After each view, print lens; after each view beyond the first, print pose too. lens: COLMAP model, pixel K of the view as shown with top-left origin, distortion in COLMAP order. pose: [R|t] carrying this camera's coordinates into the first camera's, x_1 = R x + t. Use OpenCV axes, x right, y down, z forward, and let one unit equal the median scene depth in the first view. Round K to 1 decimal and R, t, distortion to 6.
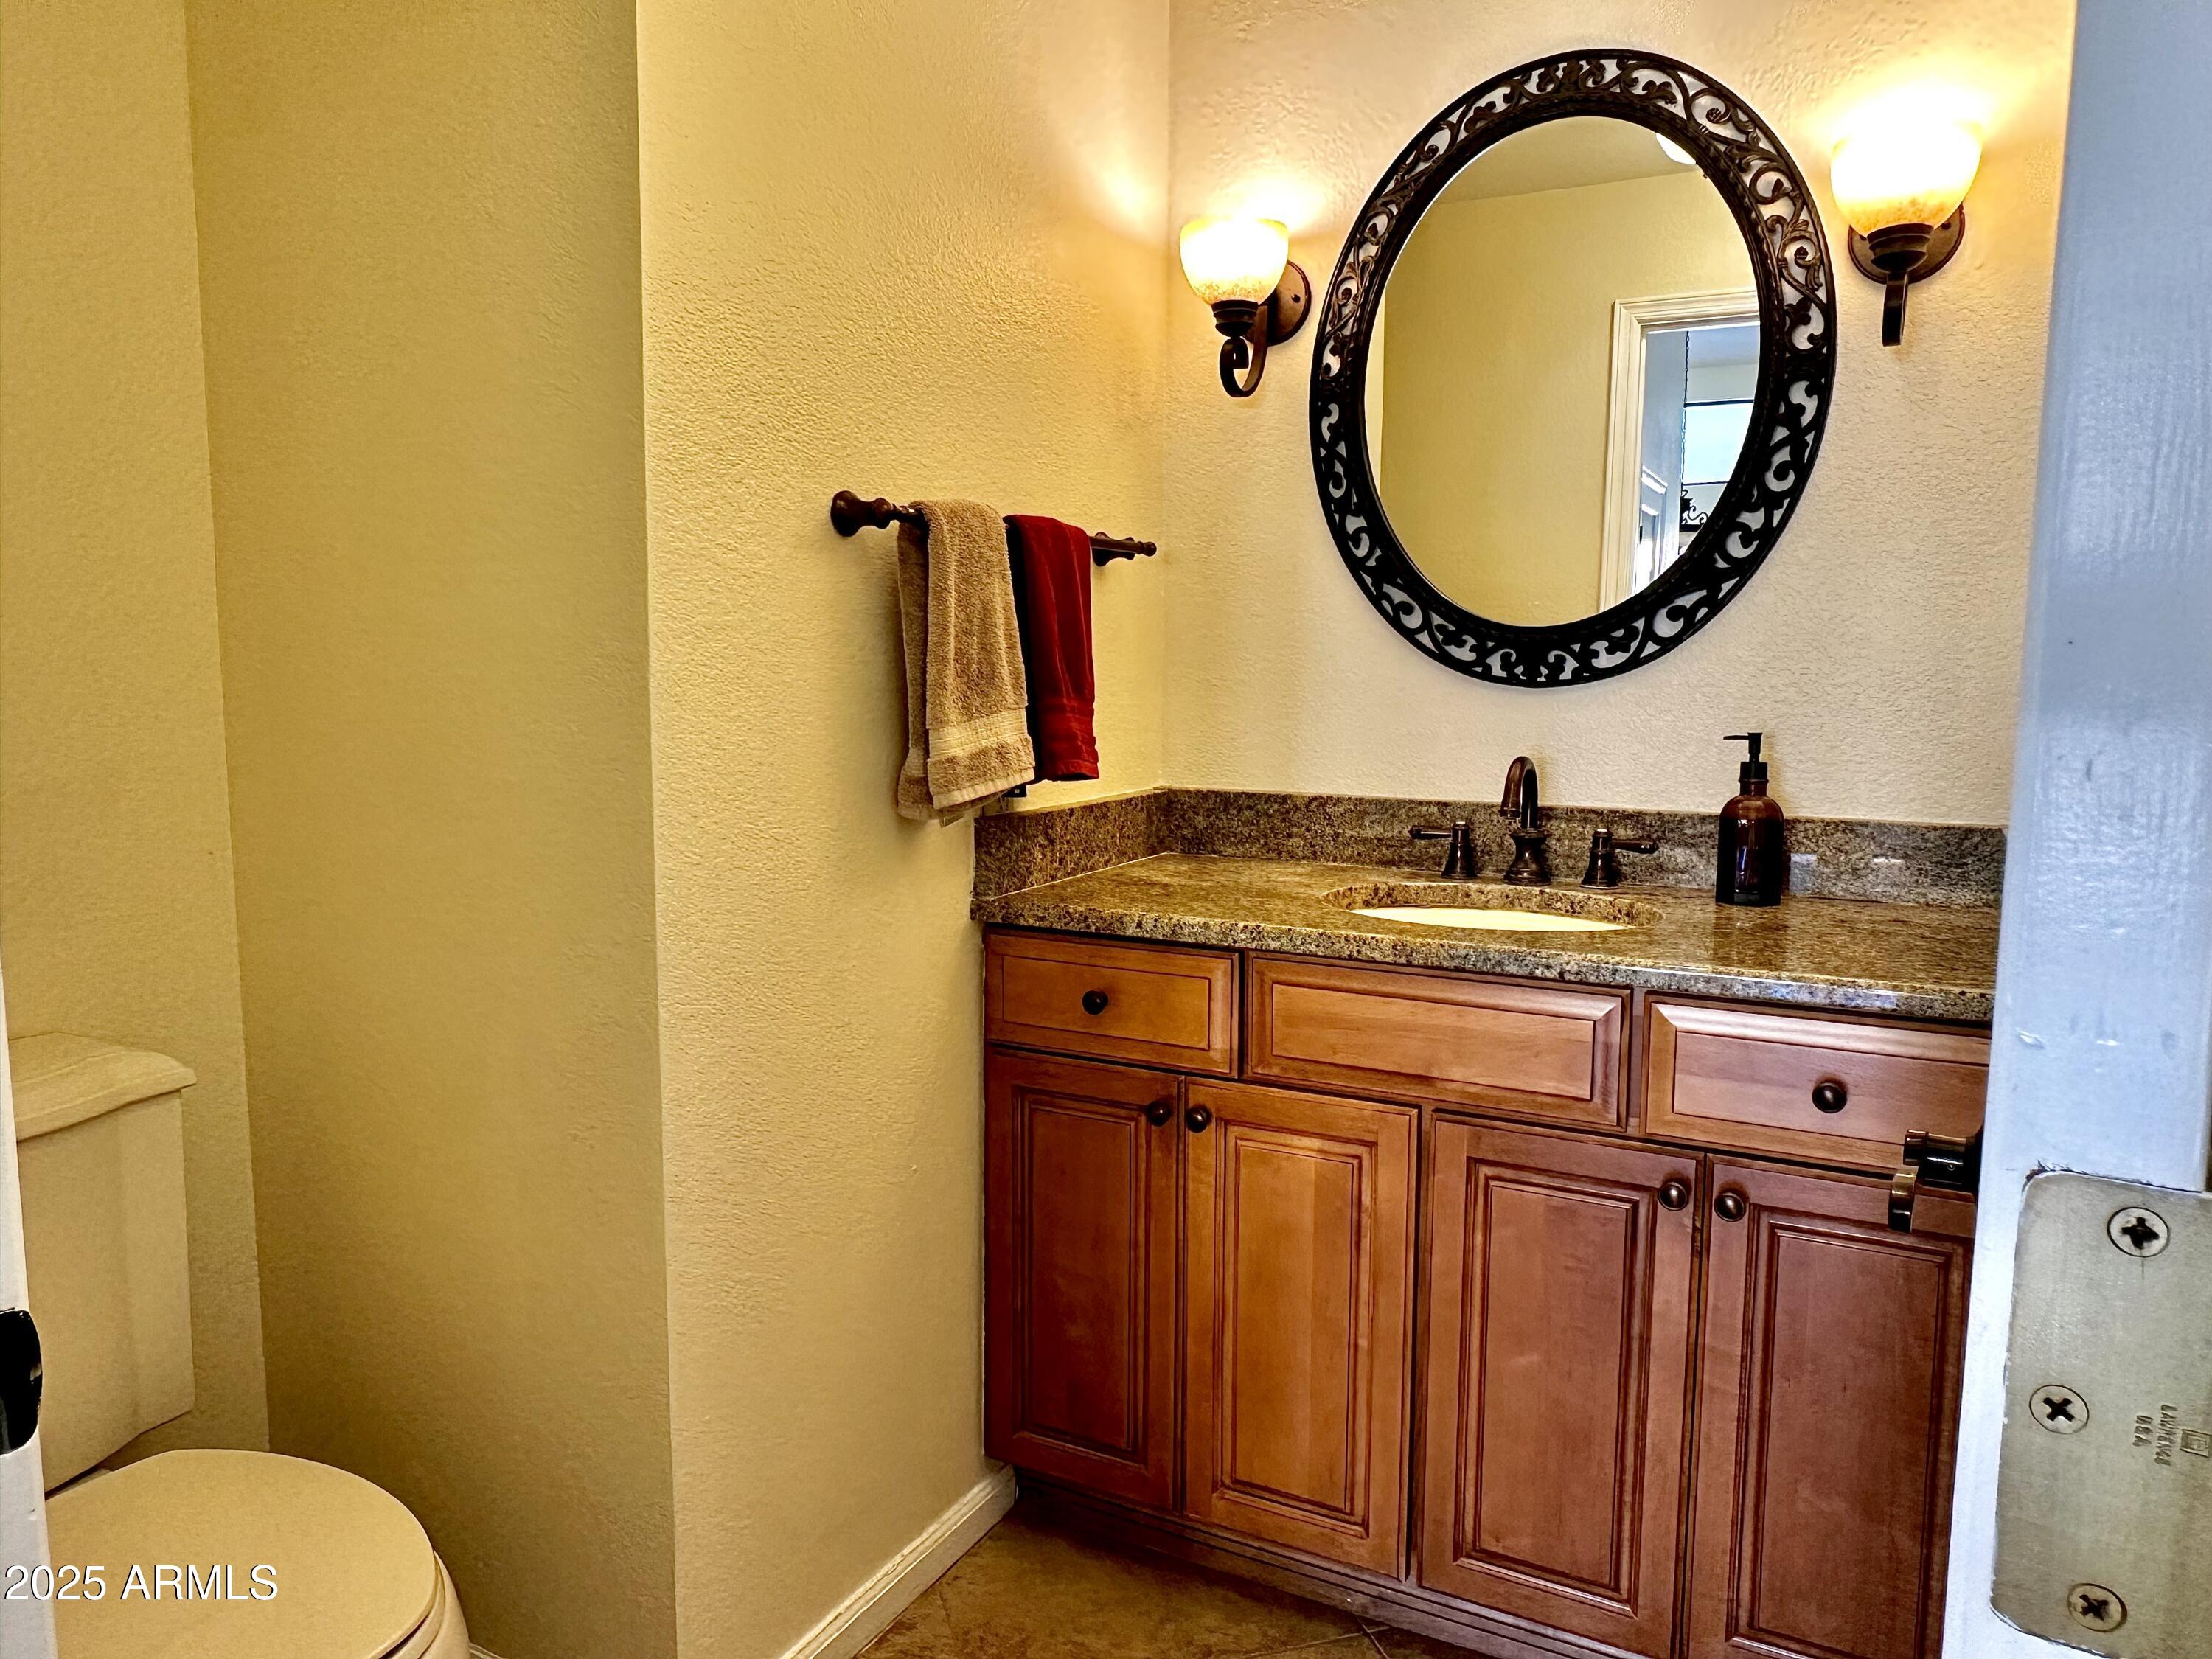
lens RADIAL K [[1508.3, 0, 1106.0], [0, 1508.3, 829.5], [0, 0, 1]] dist [-0.004348, -0.000647]
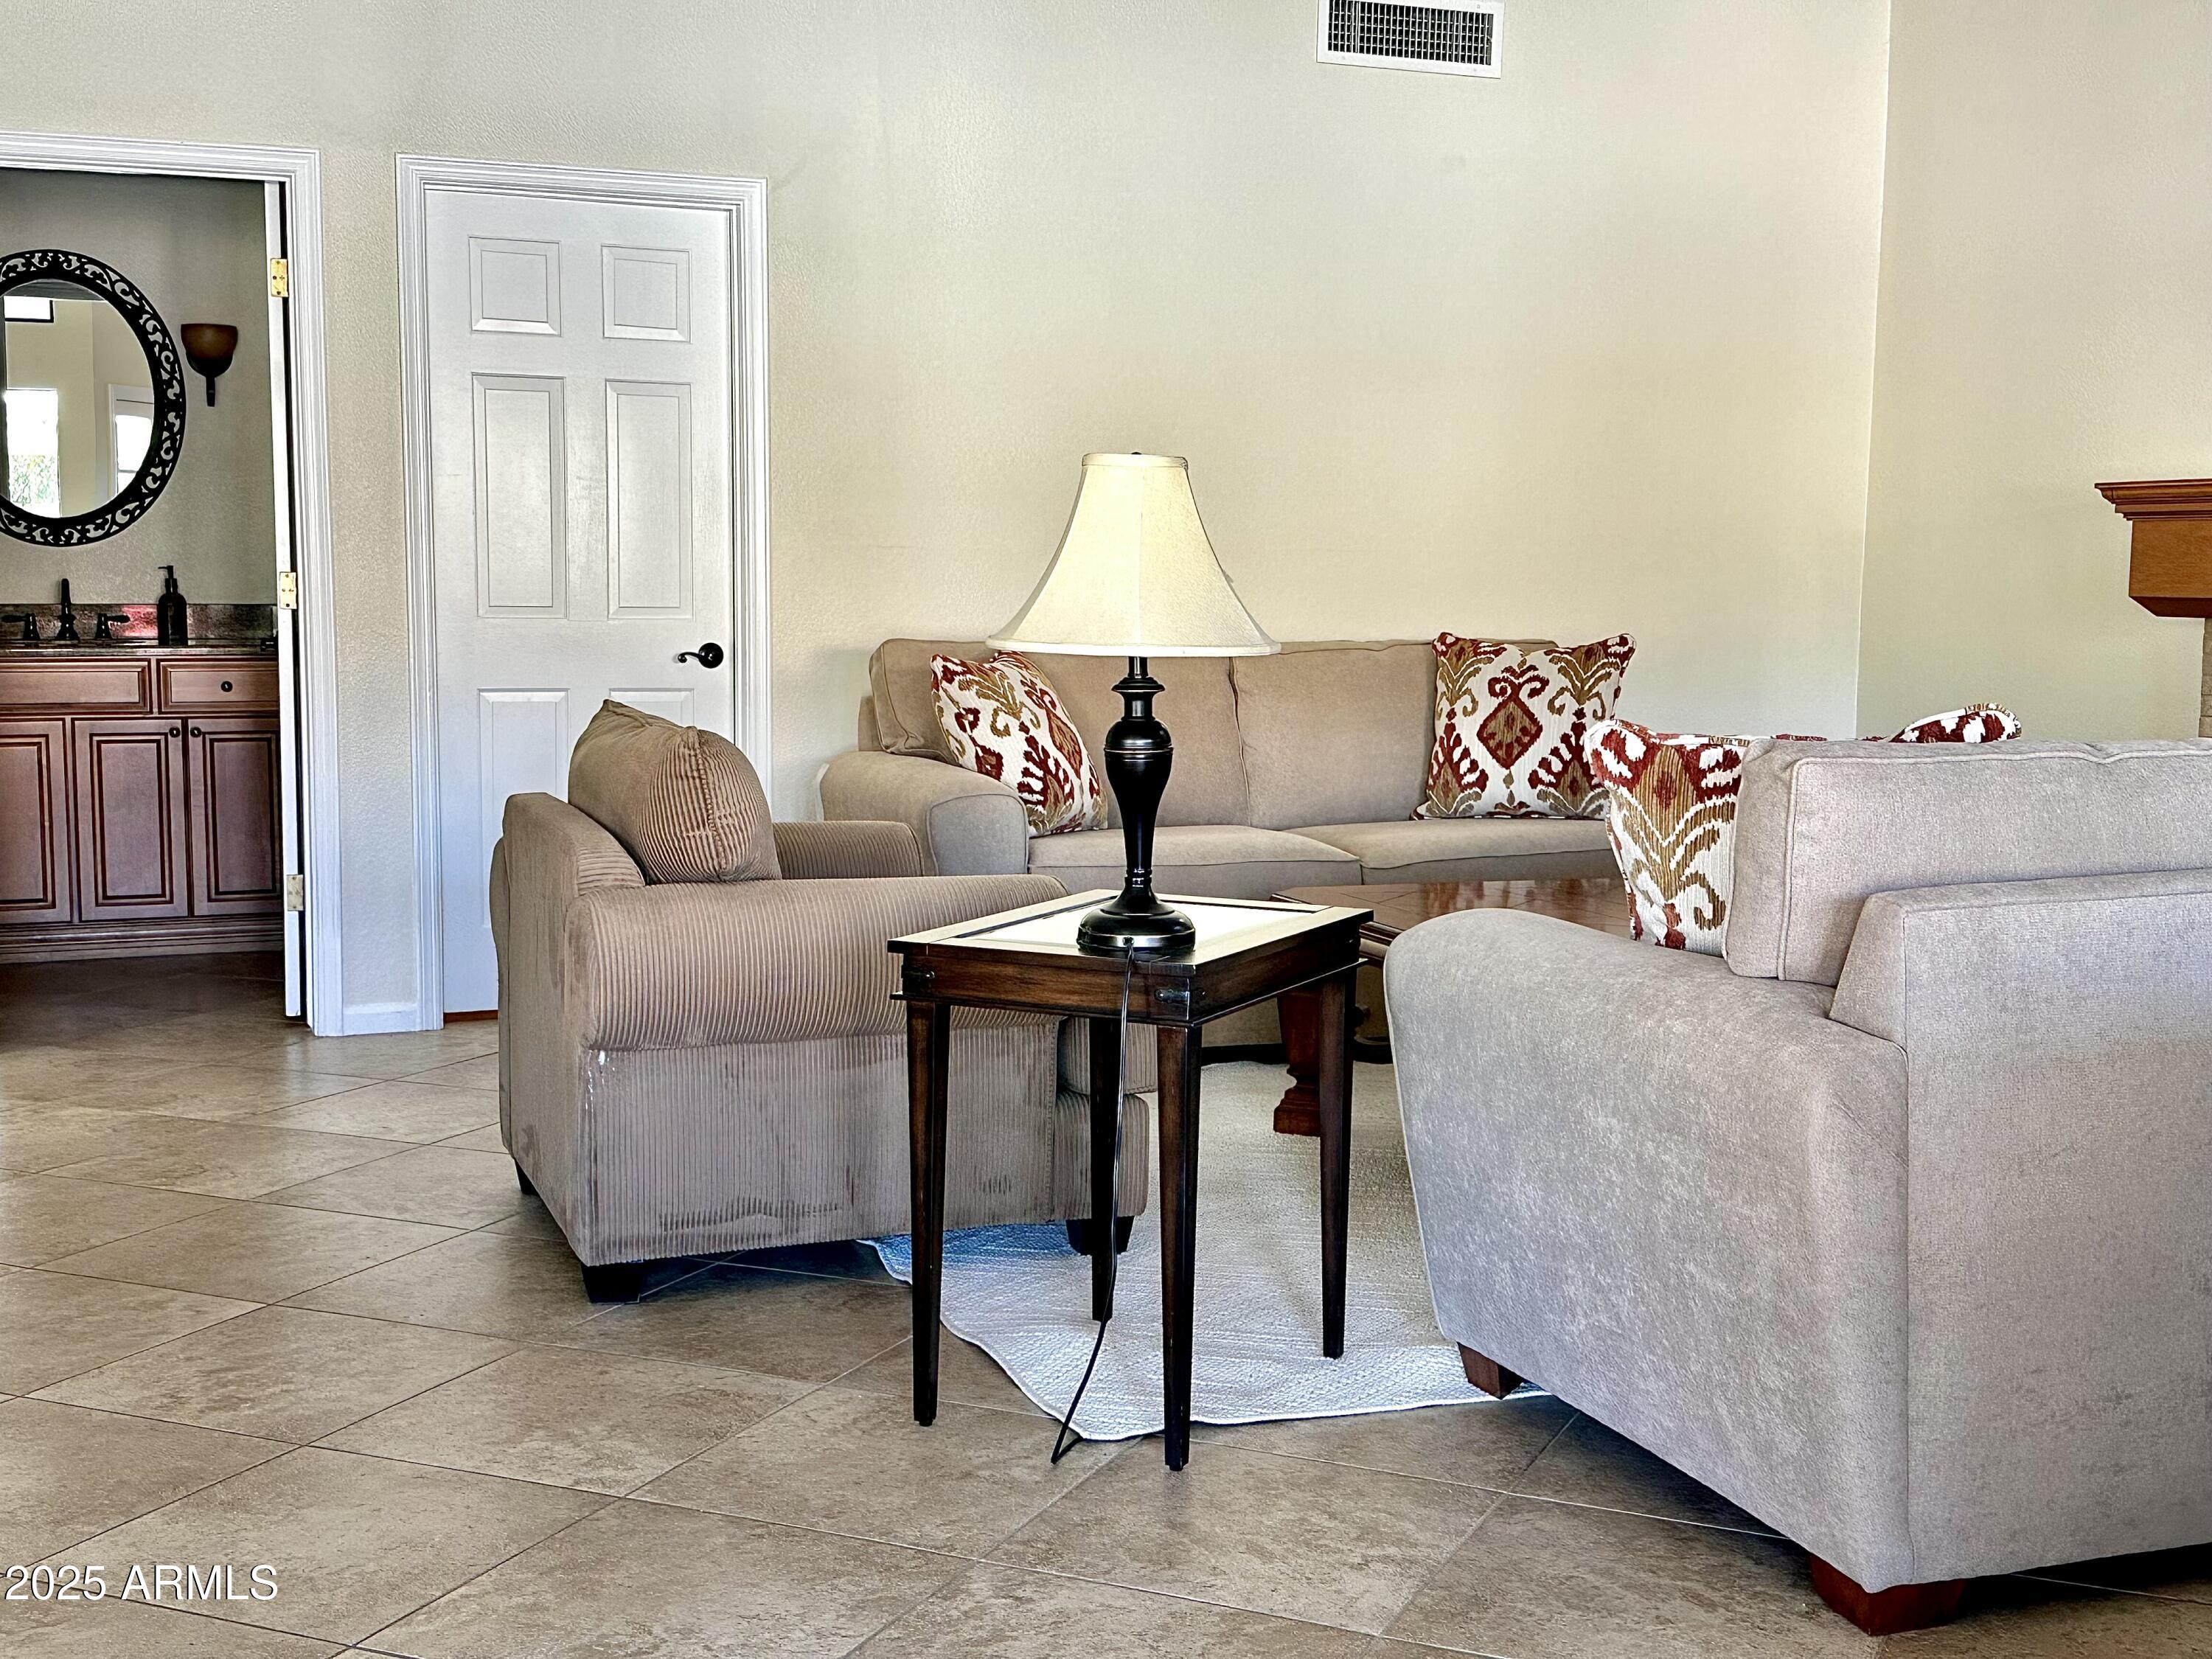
lens RADIAL K [[2663.6, 0, 1105.3], [0, 2663.6, 848.3], [0, 0, 1]] dist [0.202497, -0.483531]
pose [[0.662816, -0.083596, 0.744102, -1.708957], [0.080573, 0.995941, 0.040118, 0.308761], [-0.744435, 0.033364, 0.666861, -2.760626]]
